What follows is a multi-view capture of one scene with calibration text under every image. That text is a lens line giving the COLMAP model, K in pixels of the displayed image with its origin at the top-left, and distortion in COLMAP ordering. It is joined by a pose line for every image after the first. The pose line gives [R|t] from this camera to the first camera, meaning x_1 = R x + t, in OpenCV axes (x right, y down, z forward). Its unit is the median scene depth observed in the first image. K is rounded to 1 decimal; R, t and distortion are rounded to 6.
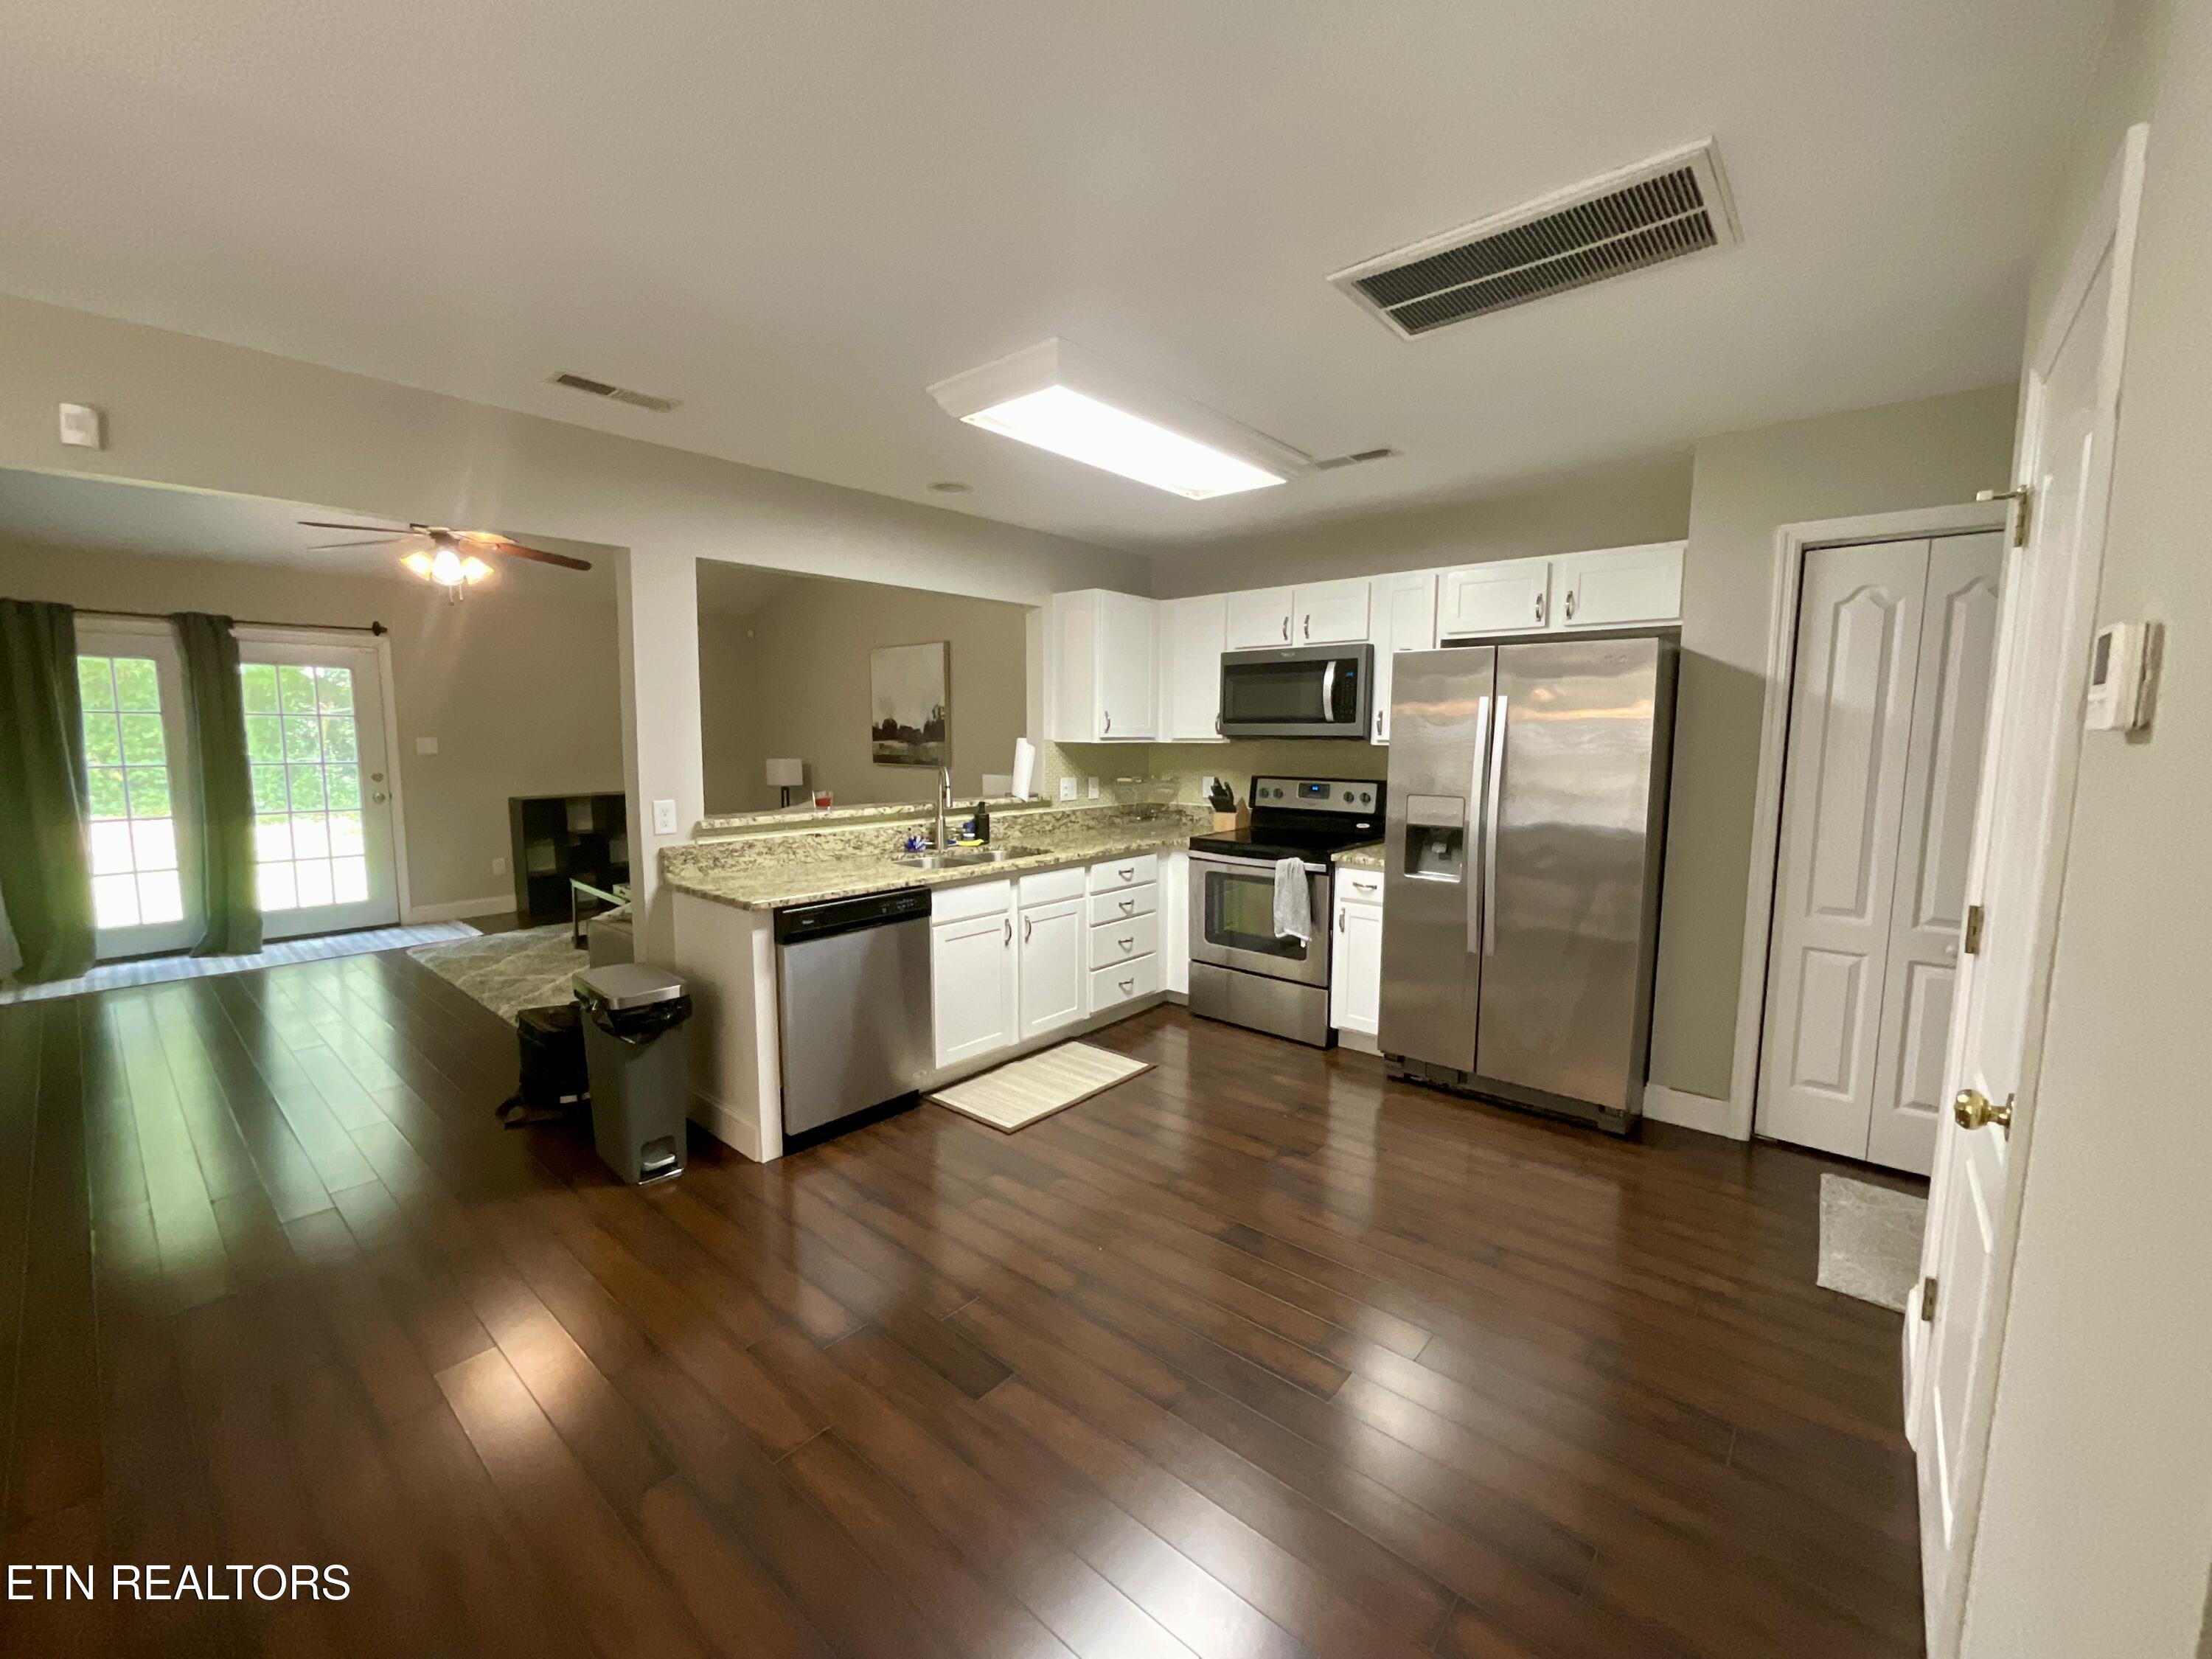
lens RADIAL K [[898.5, 0, 1107.8], [0, 898.5, 828.7], [0, 0, 1]] dist [0.000998, 0.000612]
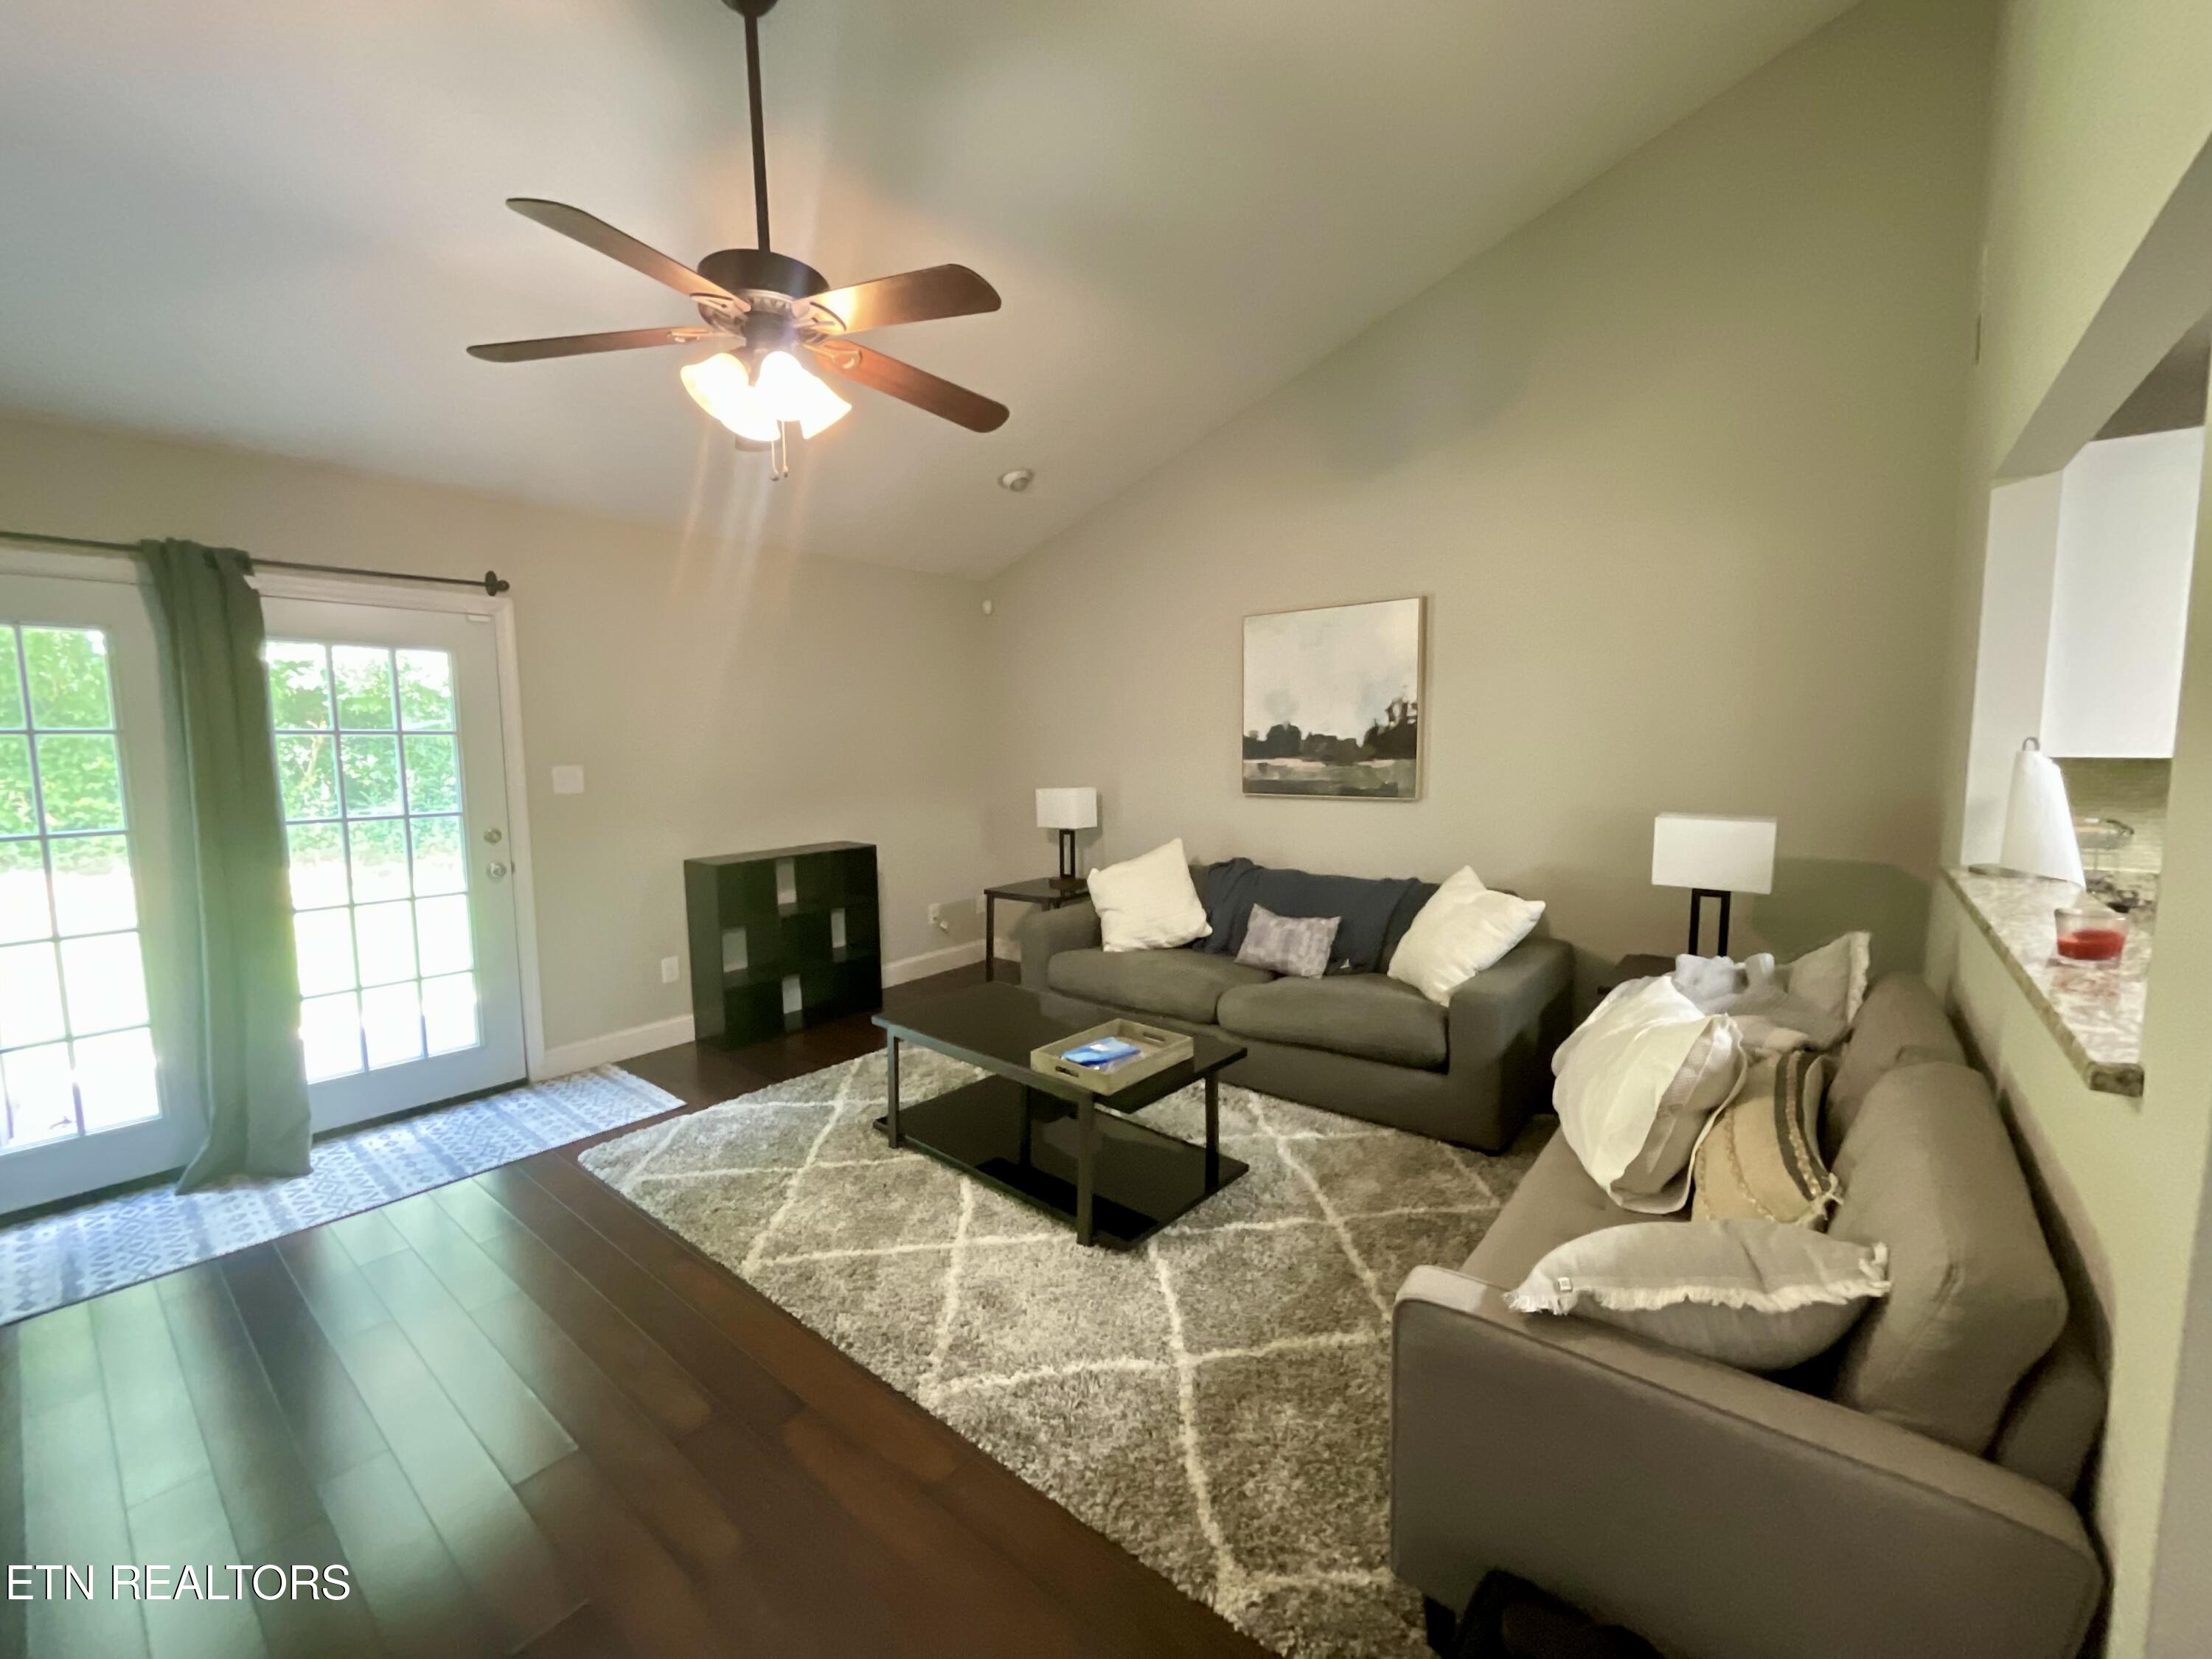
lens RADIAL K [[898.5, 0, 1103.9], [0, 898.5, 828.8], [0, 0, 1]] dist [0.000998, 0.000612]
pose [[0.999578, -0.019010, 0.021970, -0.618200], [0.019218, 0.999772, -0.009285, -0.071331], [-0.021788, 0.009703, 0.999716, 0.585155]]
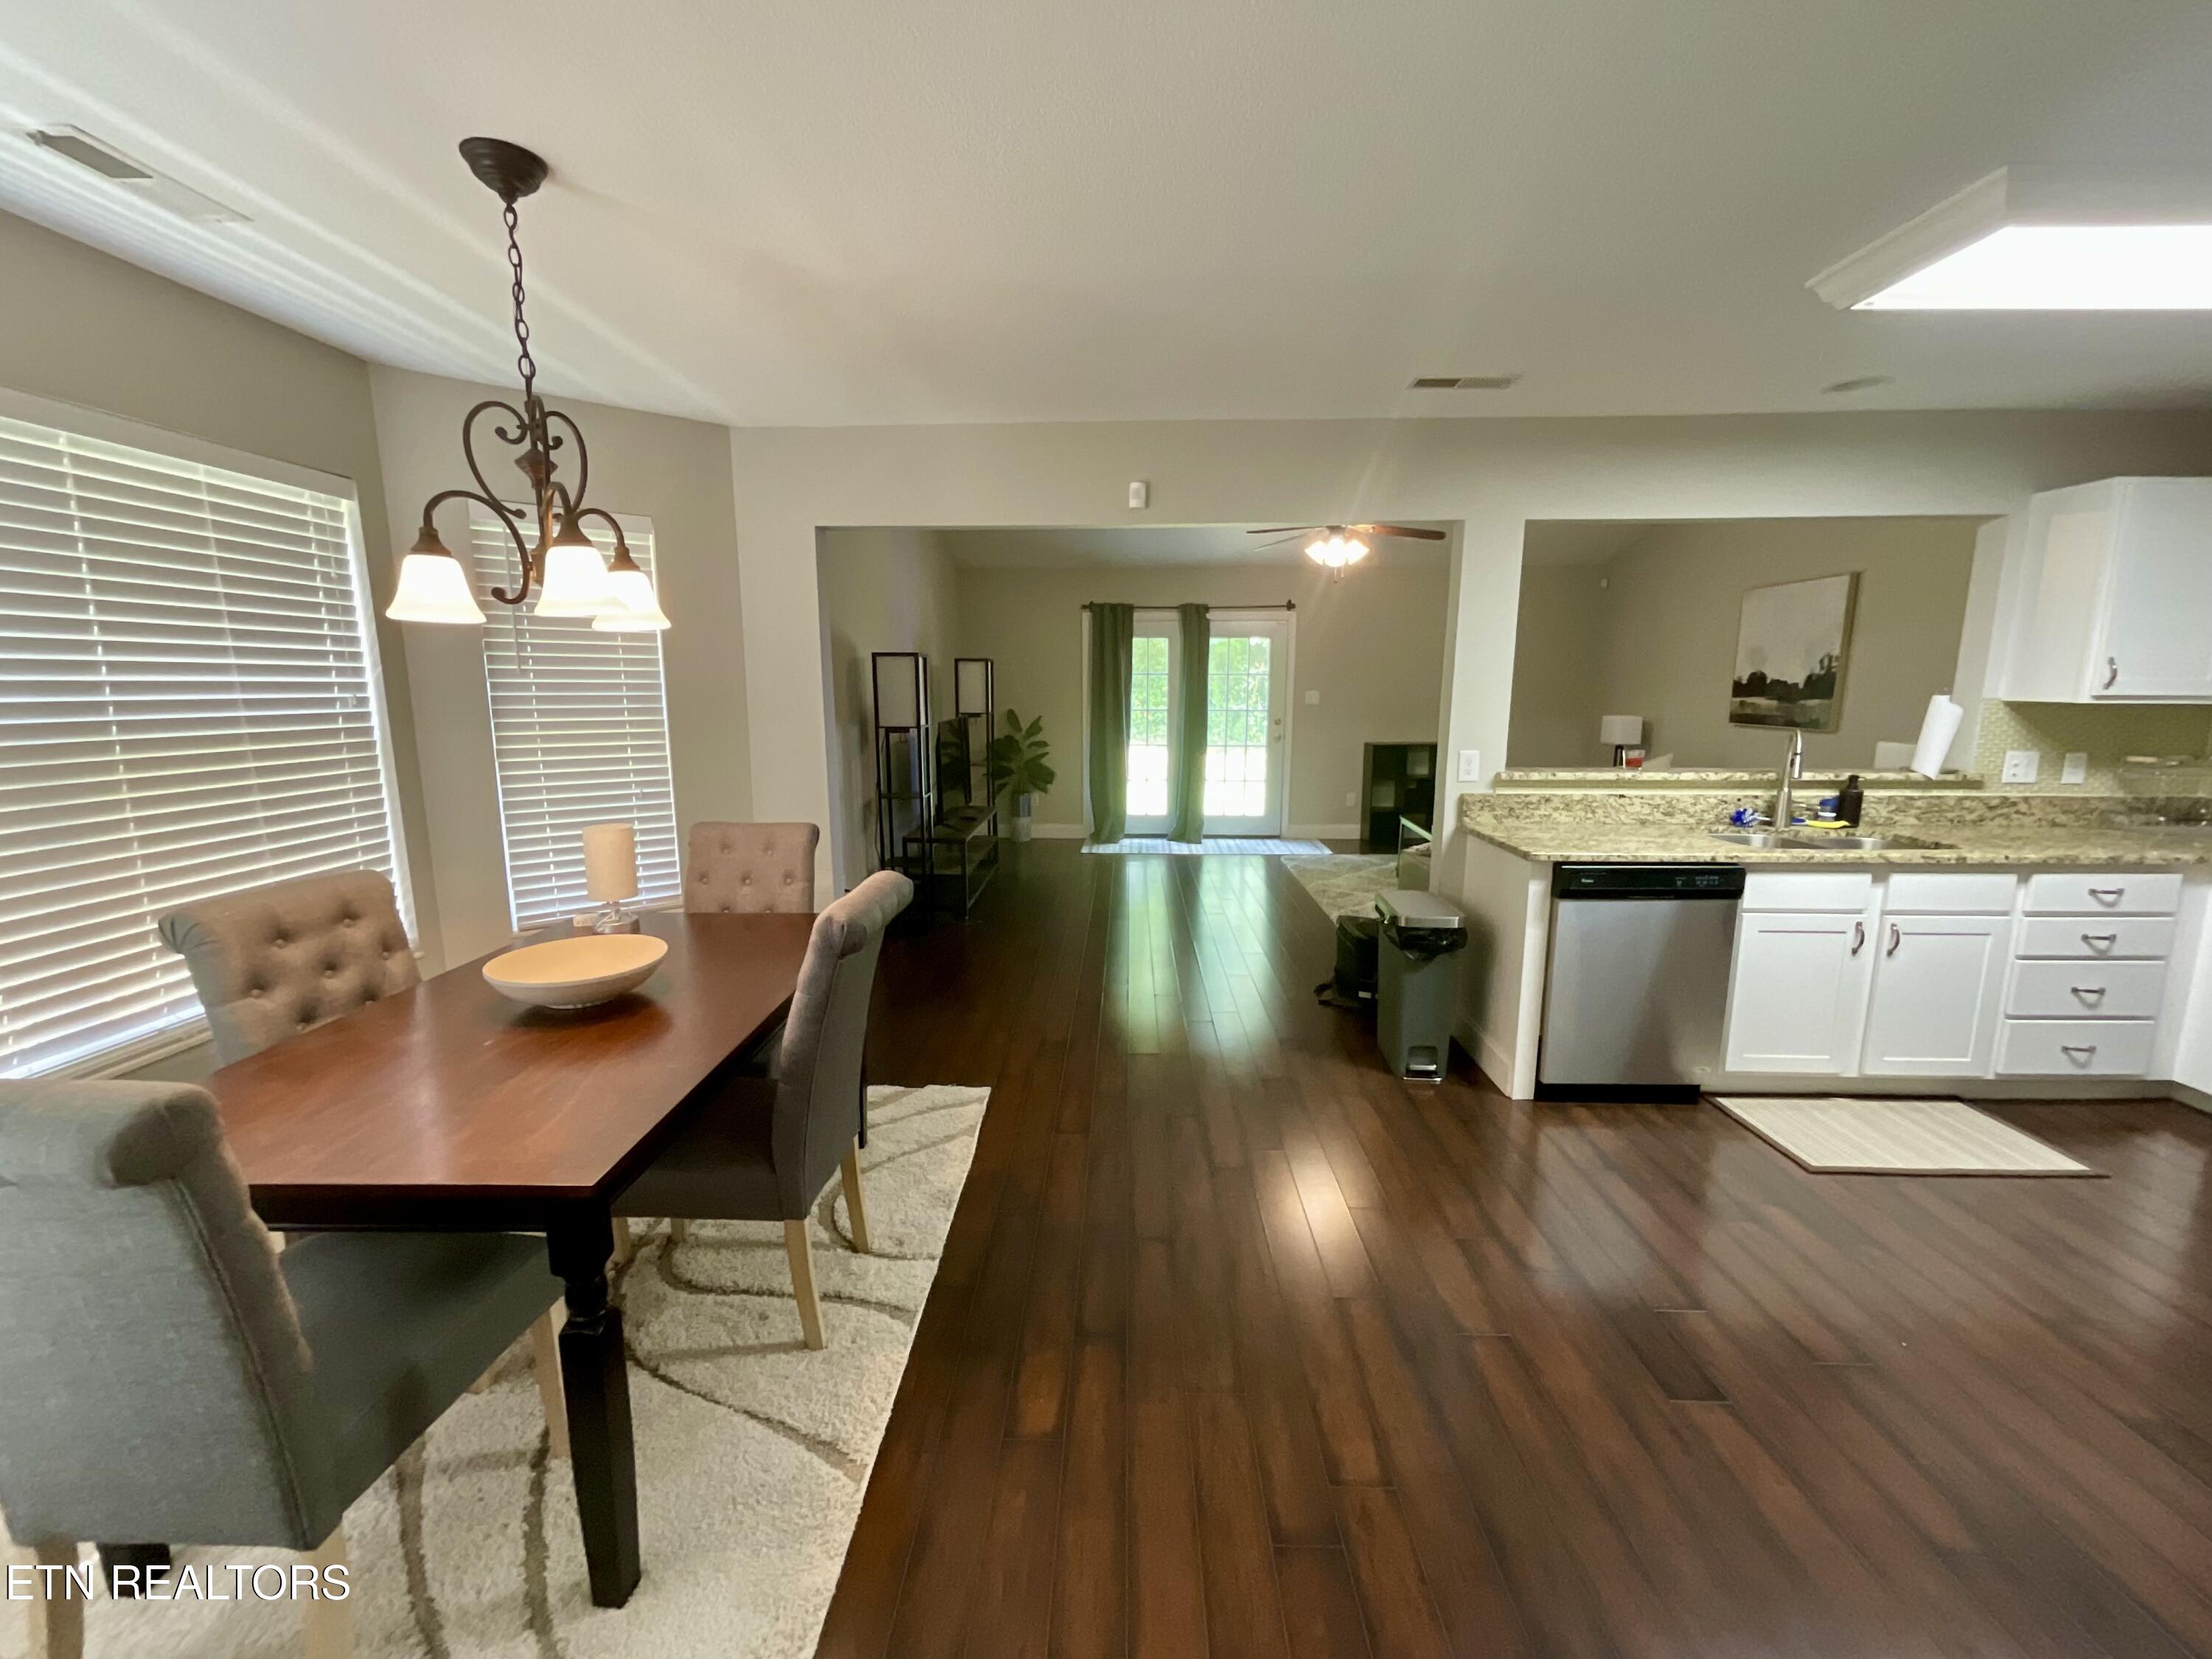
lens RADIAL K [[898.5, 0, 1111.1], [0, 898.5, 818.4], [0, 0, 1]] dist [0.000998, 0.000612]
pose [[0.641033, 0.113026, -0.759146, 0.042526], [-0.083008, 0.993505, 0.077825, 0.001005], [0.763012, 0.013127, 0.646251, -0.024141]]
